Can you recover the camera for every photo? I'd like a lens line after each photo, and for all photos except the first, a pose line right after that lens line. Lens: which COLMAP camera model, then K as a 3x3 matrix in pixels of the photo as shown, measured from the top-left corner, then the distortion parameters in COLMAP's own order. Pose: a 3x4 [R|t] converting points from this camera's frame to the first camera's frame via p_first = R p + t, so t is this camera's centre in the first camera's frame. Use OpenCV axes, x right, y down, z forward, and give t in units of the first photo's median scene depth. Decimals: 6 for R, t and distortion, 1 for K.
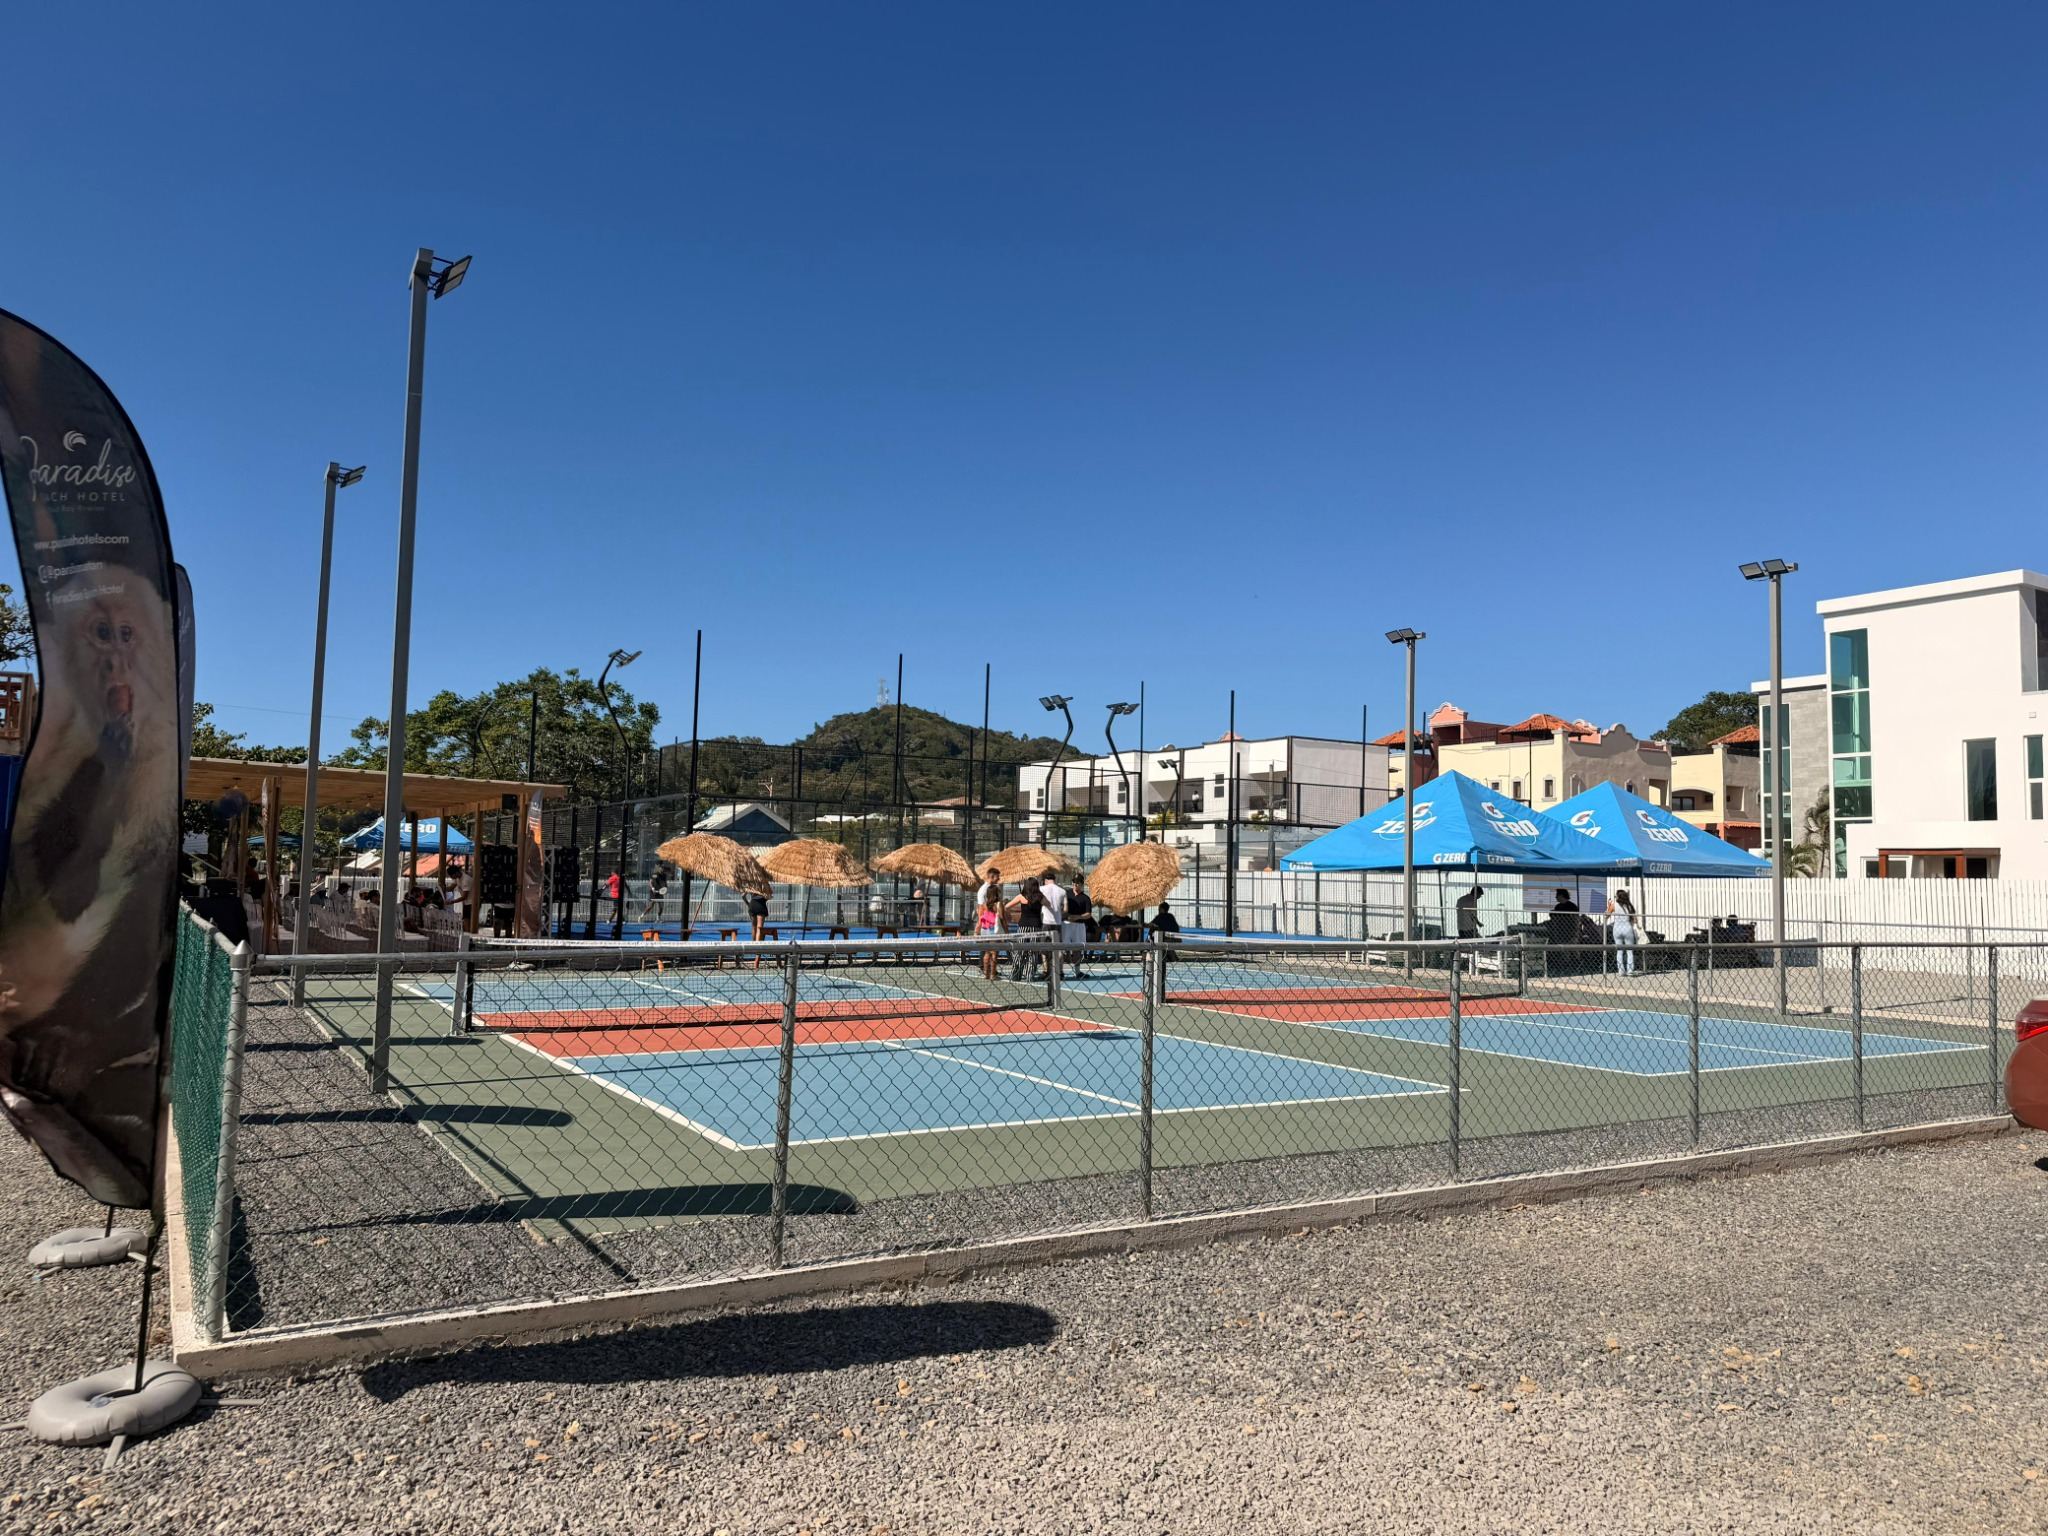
lens RADIAL K [[1433.0, 0, 1024.0], [0, 1433.0, 768.0], [0, 0, 1]] dist [0.054430, -0.000500]
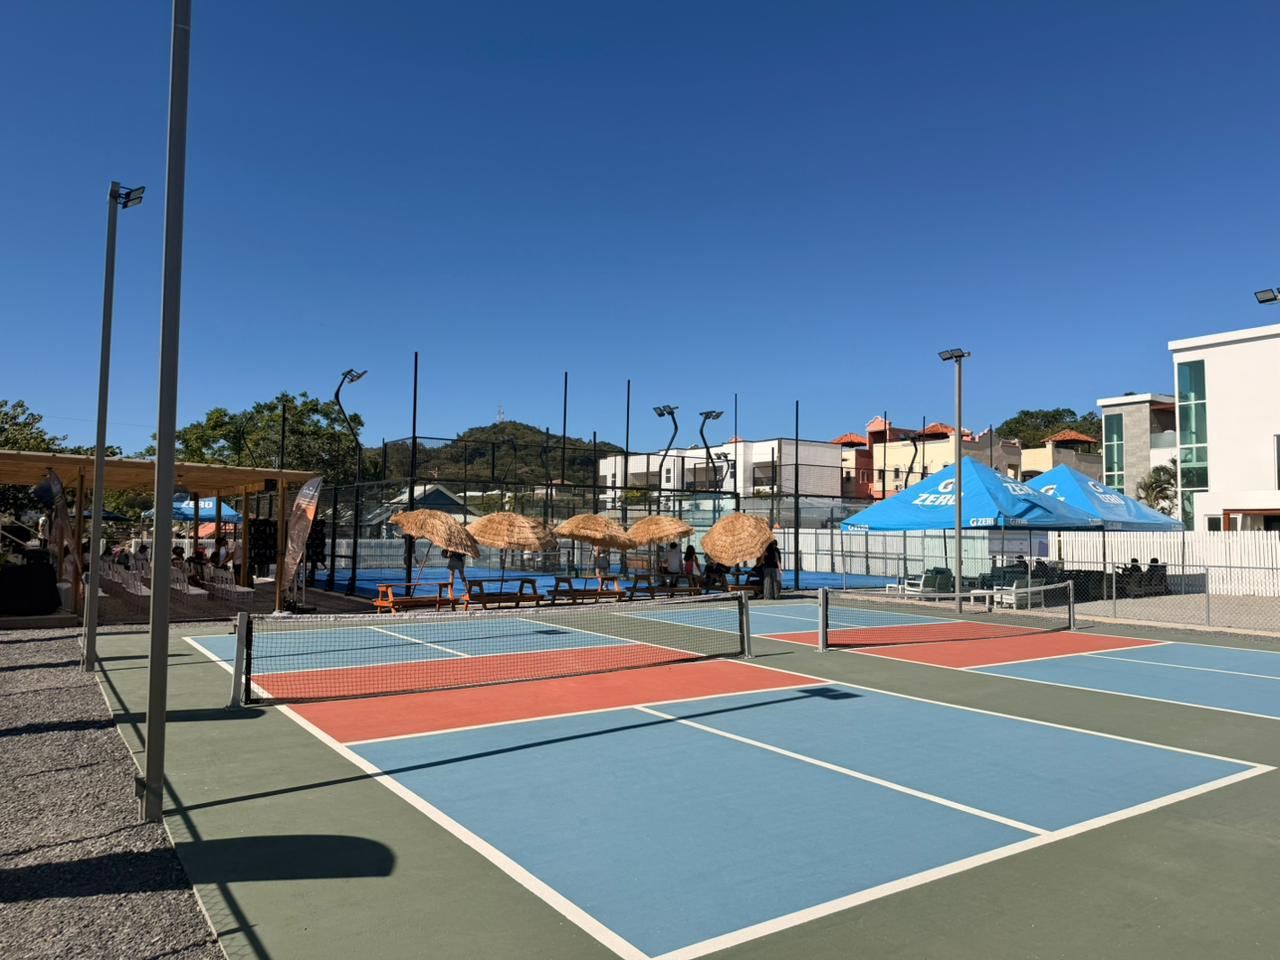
lens RADIAL K [[895.1, 0, 632.6], [0, 895.1, 474.0], [0, 0, 1]] dist [0.044946, 0.000601]
pose [[0.998734, -0.007226, 0.049790, -0.043492], [0.006484, 0.999866, 0.015041, 0.002104], [-0.049892, -0.014699, 0.998646, 0.105616]]
